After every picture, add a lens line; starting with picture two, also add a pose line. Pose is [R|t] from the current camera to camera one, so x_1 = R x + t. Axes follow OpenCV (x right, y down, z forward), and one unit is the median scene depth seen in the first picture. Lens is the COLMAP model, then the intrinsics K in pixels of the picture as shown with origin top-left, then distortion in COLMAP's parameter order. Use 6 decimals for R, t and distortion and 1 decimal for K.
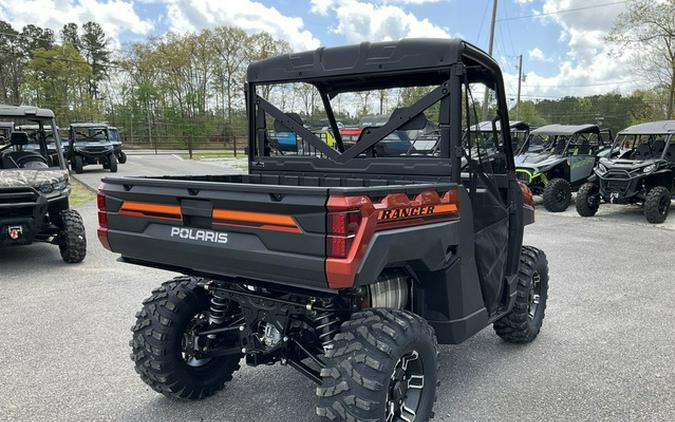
lens RADIAL K [[548.9, 0, 337.1], [0, 548.9, 243.5], [0, 0, 1]] dist [0.061064, -0.076651]
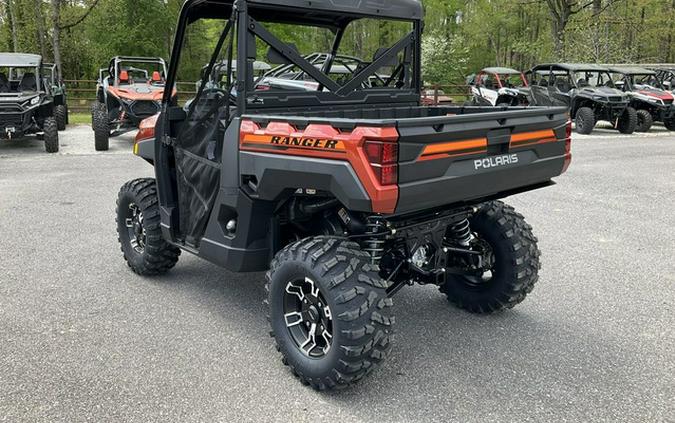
lens RADIAL K [[538.4, 0, 336.5], [0, 538.4, 154.3], [0, 0, 1]] dist [-0.000616, -0.004473]
pose [[0.269465, -0.133835, 0.953665, -1.331333], [0.166464, 0.981862, 0.090757, -0.175655], [-0.948514, 0.134295, 0.286856, 0.983384]]
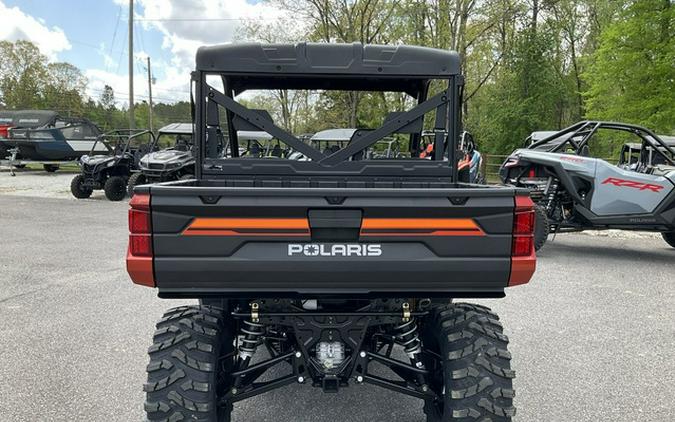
lens RADIAL K [[548.9, 0, 337.1], [0, 548.9, 243.5], [0, 0, 1]] dist [0.061064, -0.076651]
pose [[0.805224, -0.090089, 0.586088, -0.743857], [0.092534, 0.995373, 0.025869, -0.047016], [-0.585707, 0.033403, 0.809834, 0.298917]]
